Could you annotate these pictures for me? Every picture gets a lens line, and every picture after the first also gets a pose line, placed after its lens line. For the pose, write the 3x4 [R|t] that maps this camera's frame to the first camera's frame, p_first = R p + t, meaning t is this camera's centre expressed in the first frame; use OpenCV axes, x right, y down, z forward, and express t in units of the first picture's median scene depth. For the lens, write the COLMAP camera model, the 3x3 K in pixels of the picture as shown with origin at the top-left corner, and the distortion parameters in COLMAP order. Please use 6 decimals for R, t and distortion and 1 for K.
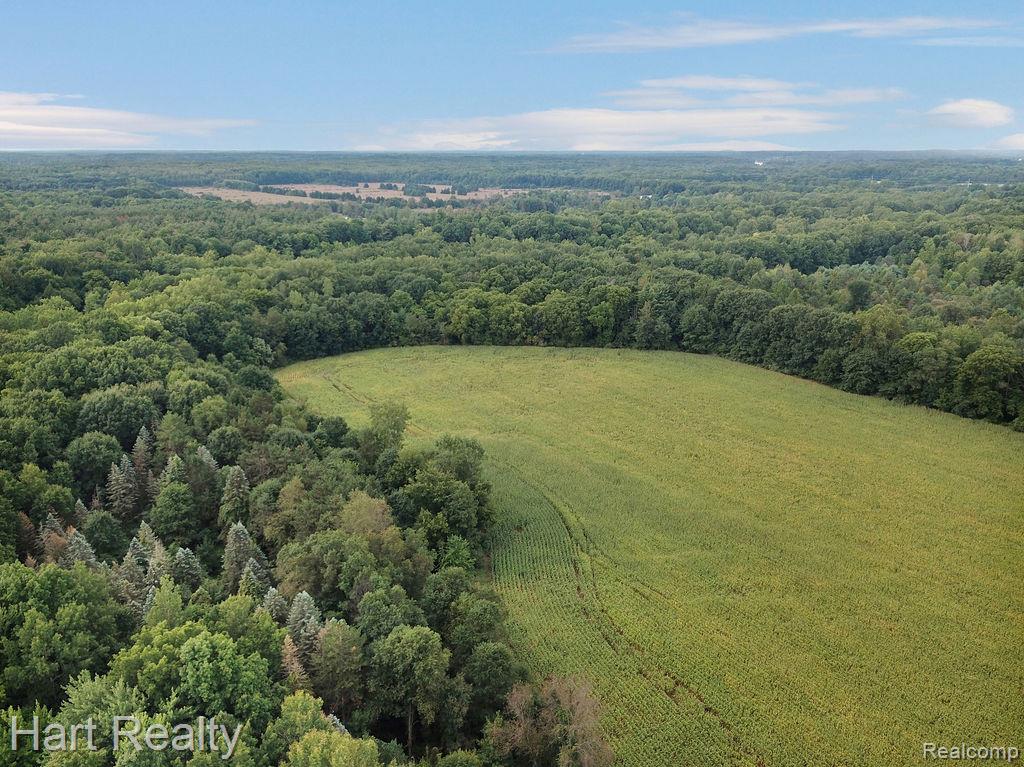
lens RADIAL K [[778.5, 0, 518.8], [0, 778.5, 371.9], [0, 0, 1]] dist [0.014931, -0.005200]
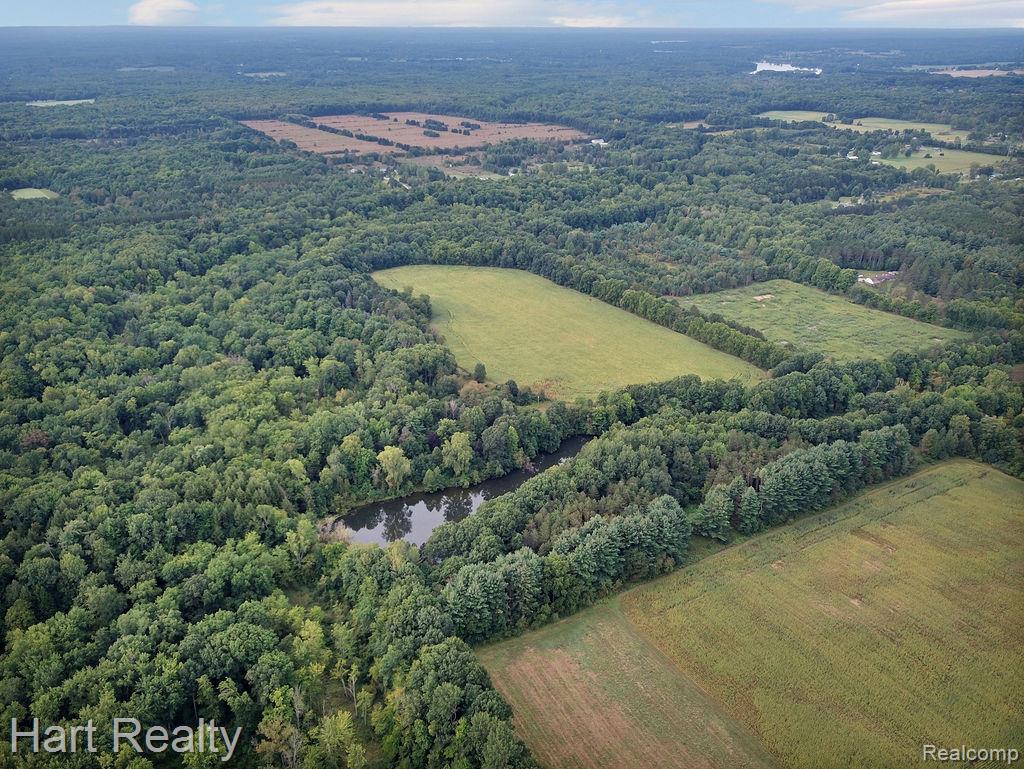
lens RADIAL K [[778.5, 0, 518.8], [0, 778.5, 372.9], [0, 0, 1]] dist [0.014931, -0.005200]
pose [[0.999273, 0.017540, -0.033837, 0.363541], [-0.012563, 0.989779, 0.142055, -0.060006], [0.035983, -0.141526, 0.989280, -2.004301]]
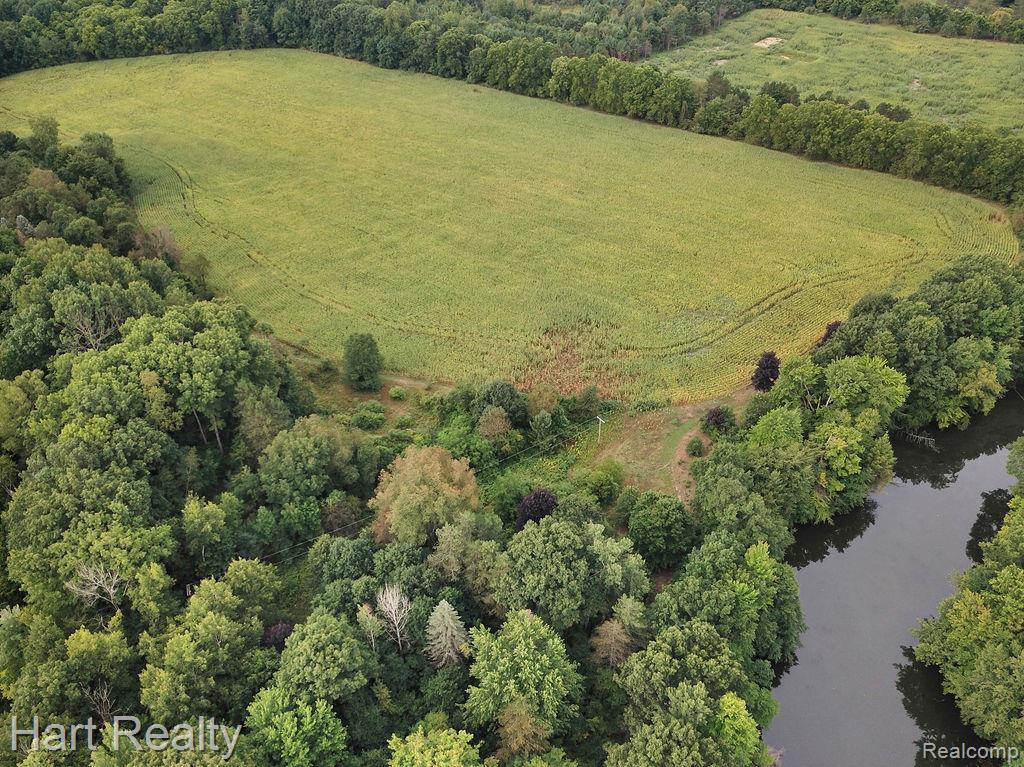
lens RADIAL K [[778.5, 0, 518.8], [0, 778.5, 371.9], [0, 0, 1]] dist [0.014931, -0.005200]
pose [[0.935814, -0.225356, 0.271049, 0.123444], [0.104003, 0.911234, 0.398543, -0.012213], [-0.336803, -0.344772, 0.876183, -0.567921]]
